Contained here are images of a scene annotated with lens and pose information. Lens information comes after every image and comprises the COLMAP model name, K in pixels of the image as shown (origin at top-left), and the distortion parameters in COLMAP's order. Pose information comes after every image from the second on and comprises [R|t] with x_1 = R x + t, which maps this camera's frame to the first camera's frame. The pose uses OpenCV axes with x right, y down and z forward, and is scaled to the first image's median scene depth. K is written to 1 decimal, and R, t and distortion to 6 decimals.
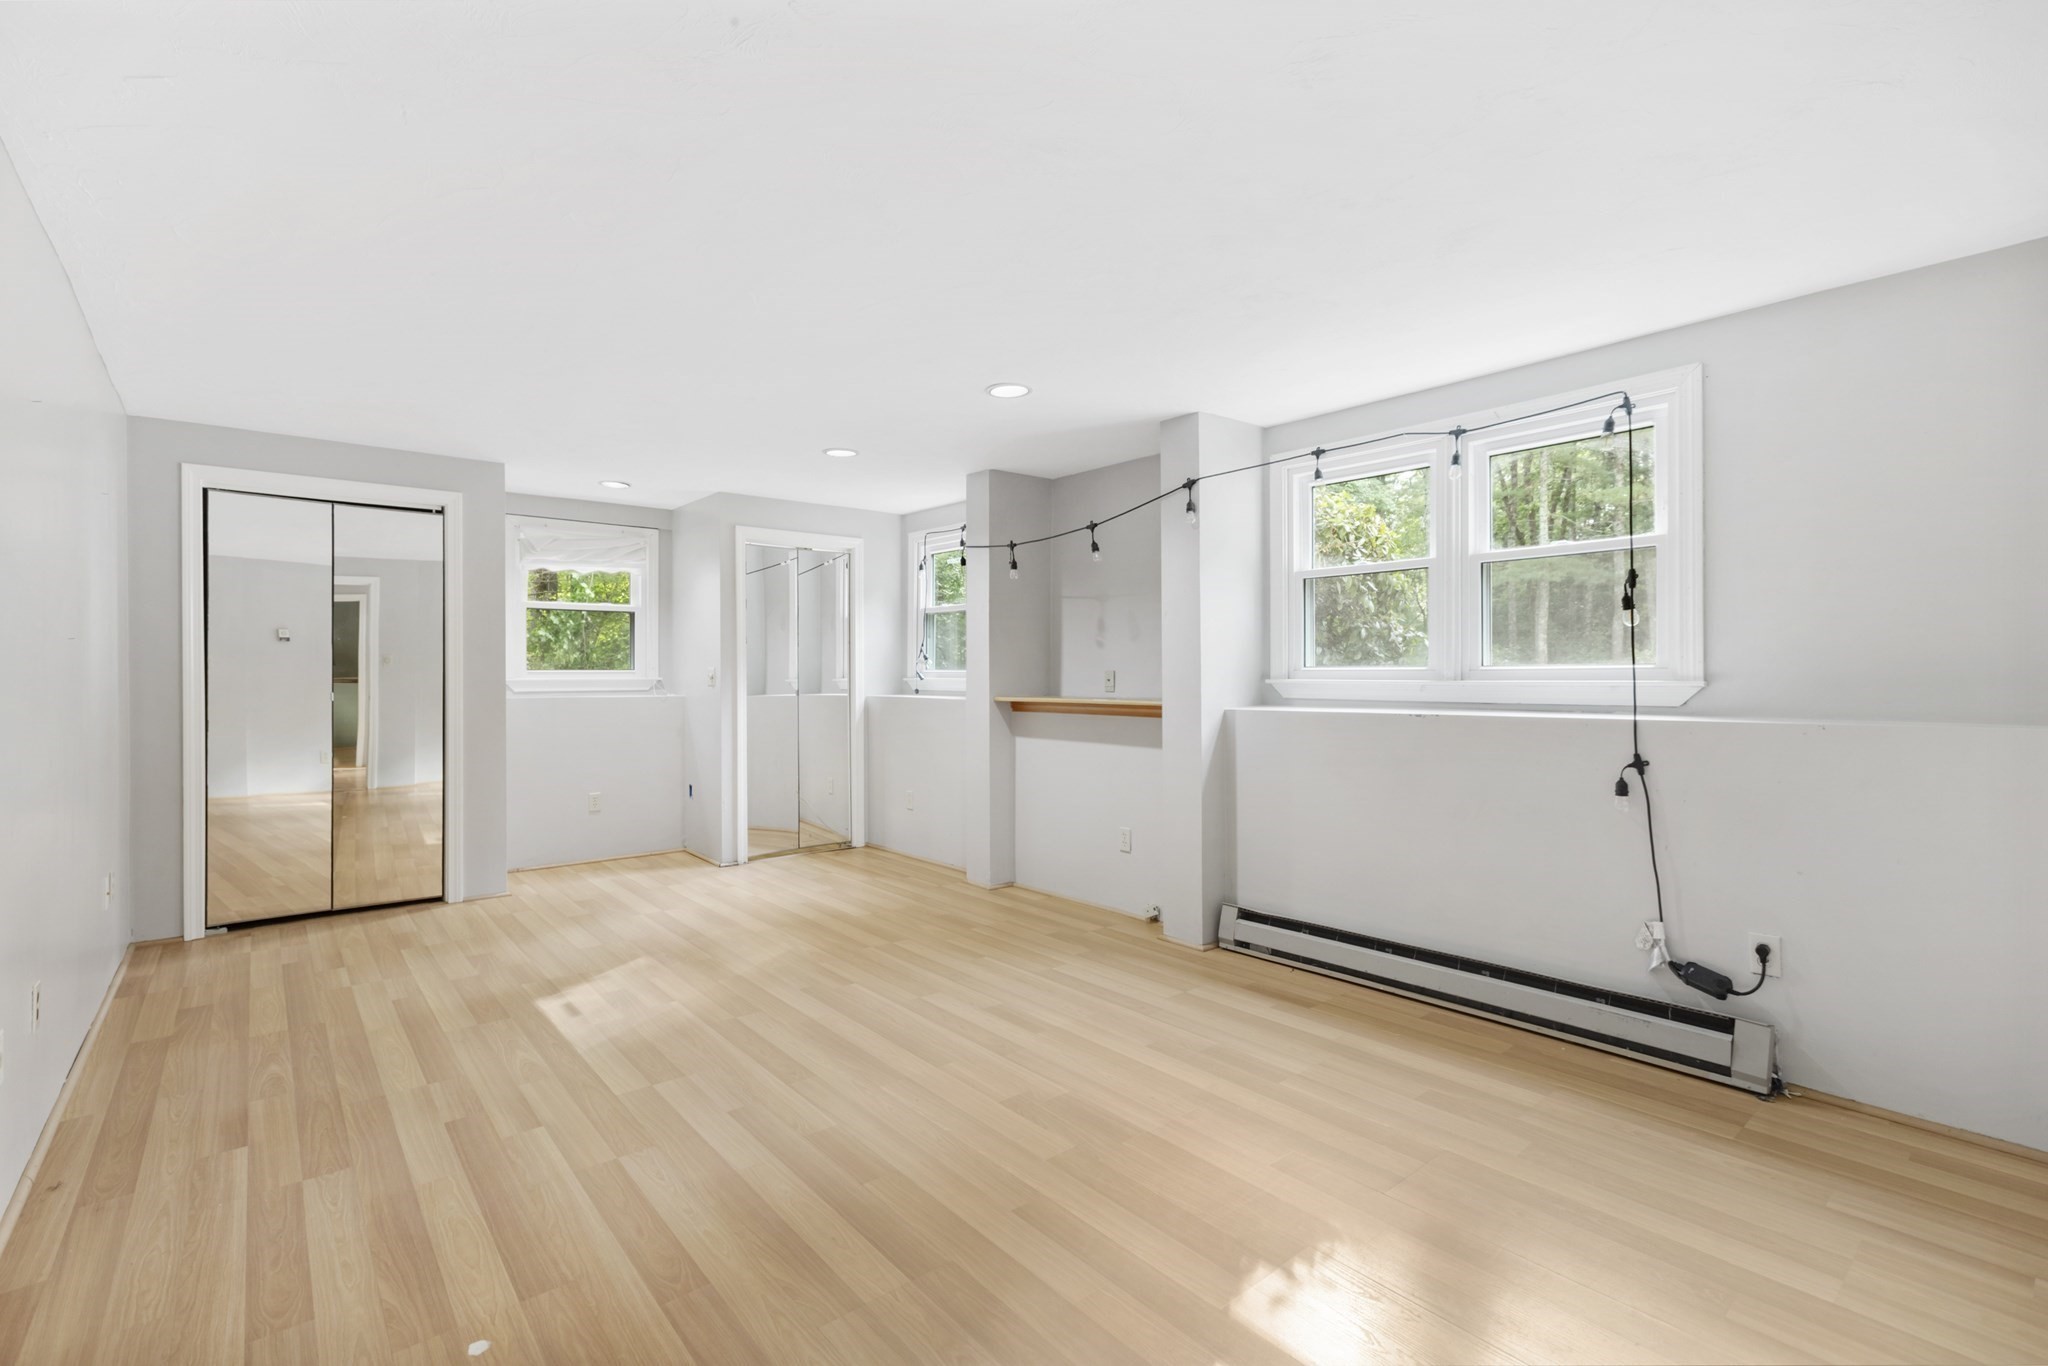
lens RADIAL K [[926.0, 0, 1018.2], [0, 926.0, 672.9], [0, 0, 1]] dist [0.008018, 0.000450]
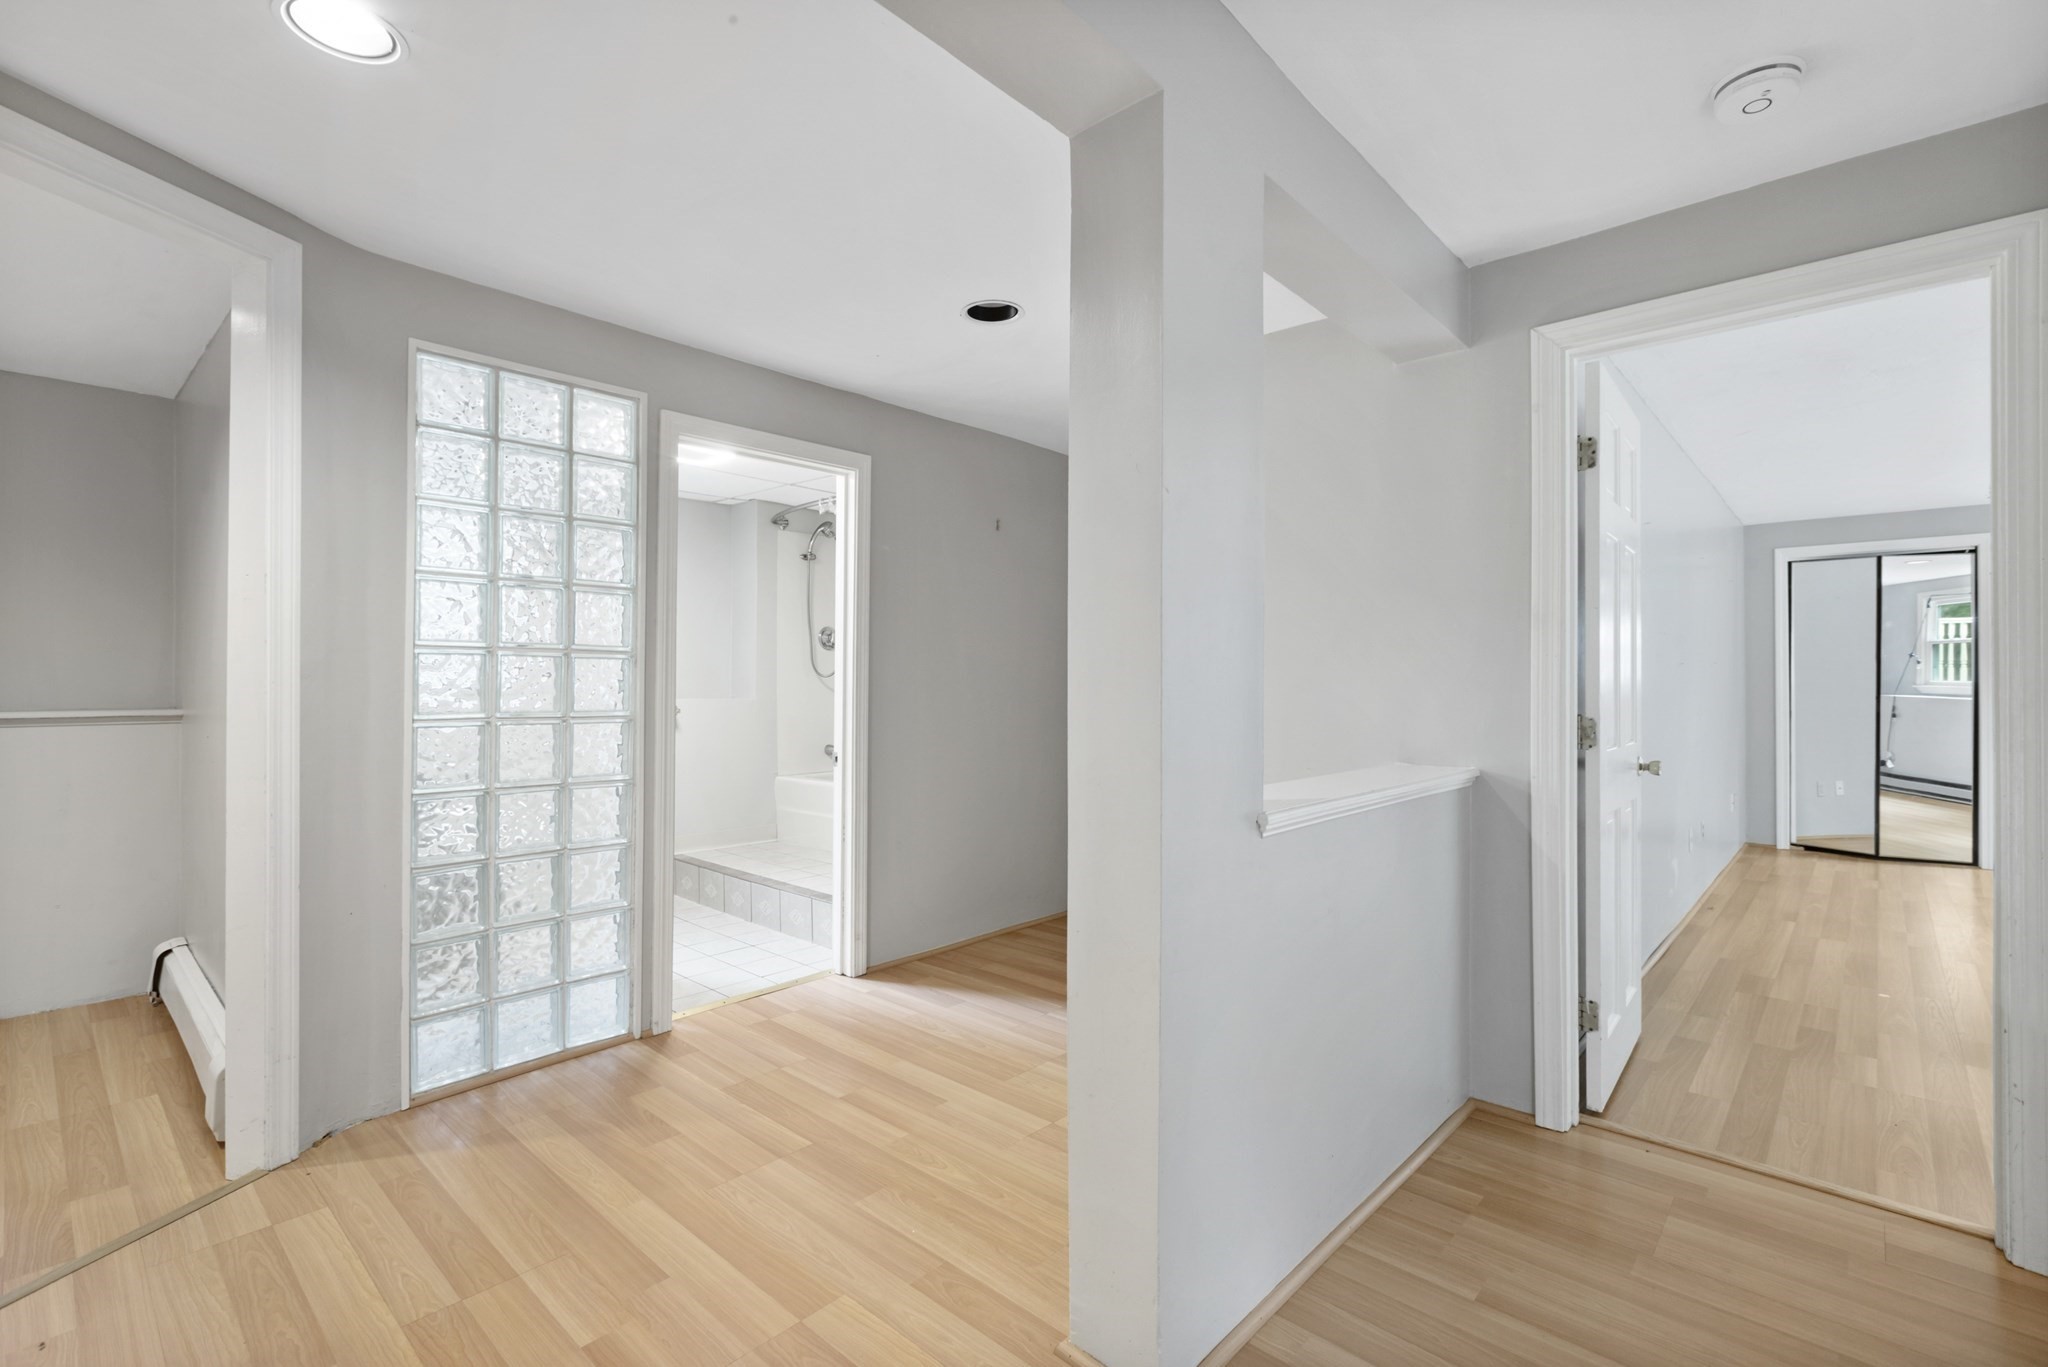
lens RADIAL K [[926.0, 0, 1020.7], [0, 926.0, 677.8], [0, 0, 1]] dist [0.008018, 0.000450]
pose [[0.140202, 0.003107, -0.990118, 0.499834], [-0.005705, 0.999981, 0.002330, 0.002973], [0.990106, 0.005322, 0.140217, -0.502093]]
